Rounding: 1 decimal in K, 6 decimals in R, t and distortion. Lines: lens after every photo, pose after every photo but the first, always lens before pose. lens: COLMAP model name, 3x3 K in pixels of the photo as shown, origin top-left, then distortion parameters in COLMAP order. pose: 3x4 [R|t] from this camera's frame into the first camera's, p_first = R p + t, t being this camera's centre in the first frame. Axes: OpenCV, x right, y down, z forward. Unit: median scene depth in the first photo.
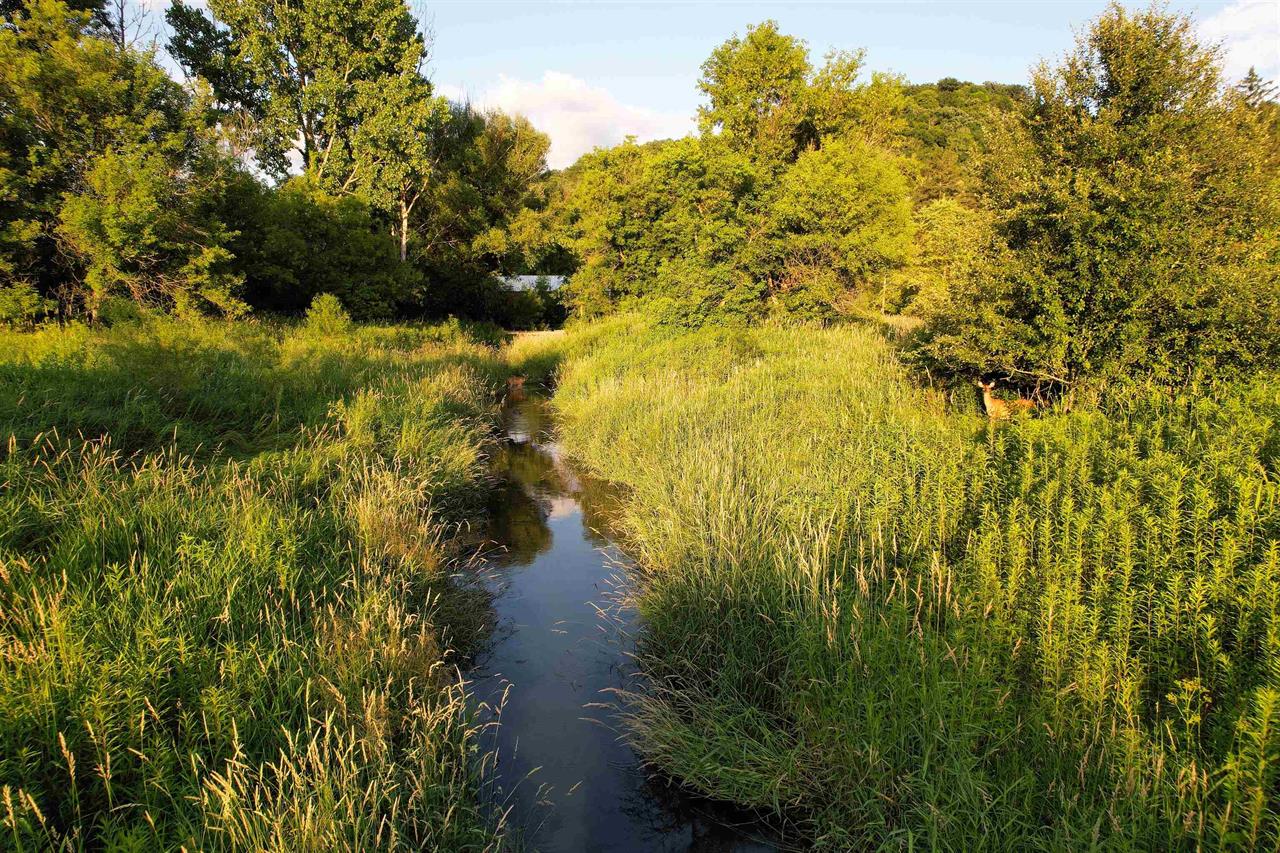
lens RADIAL K [[934.2, 0, 640.0], [0, 934.2, 426.5], [0, 0, 1]] dist [-0.000558, 0.002399]
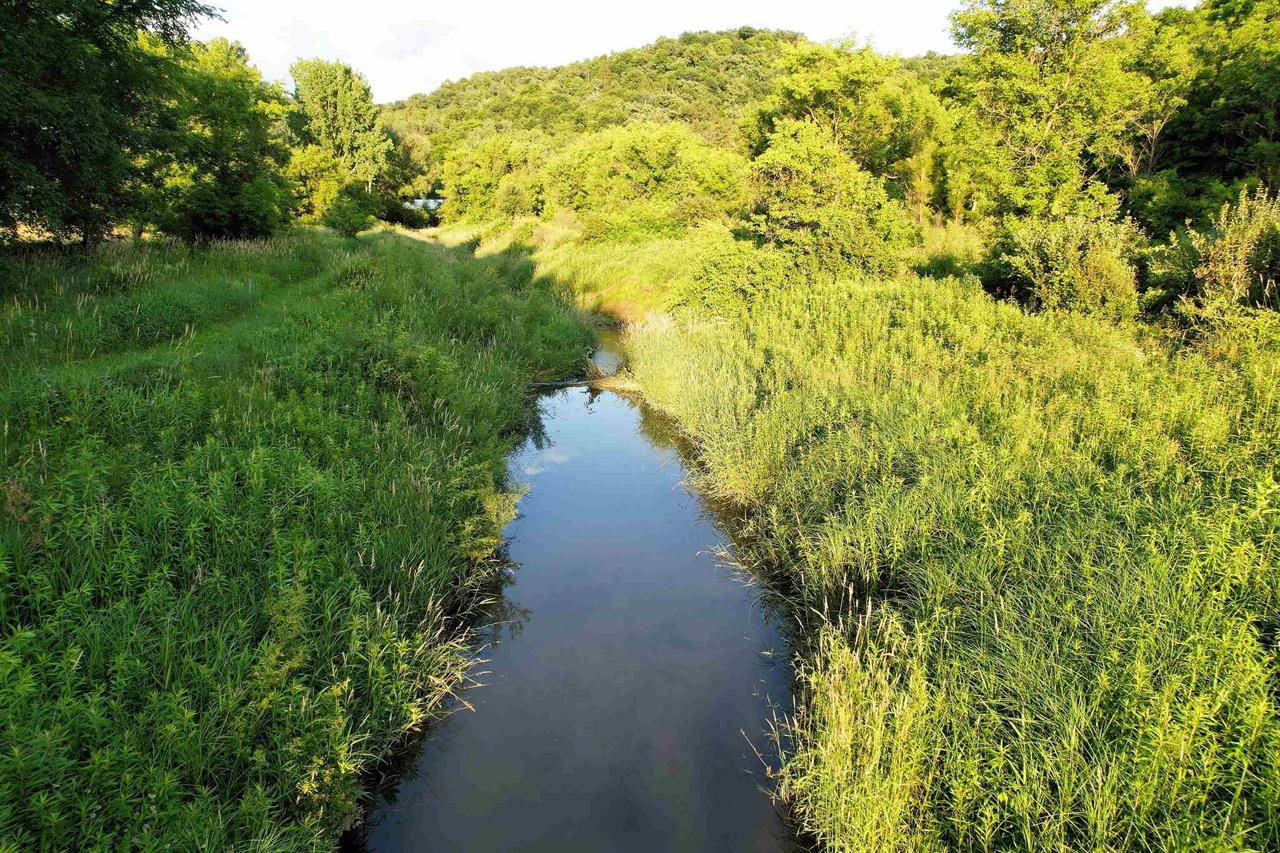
lens RADIAL K [[934.2, 0, 640.0], [0, 934.2, 426.5], [0, 0, 1]] dist [-0.000558, 0.002399]
pose [[0.991367, -0.030357, 0.127553, 0.110981], [0.018013, 0.995137, 0.096839, 0.182627], [-0.129873, -0.093705, 0.987093, -1.497053]]
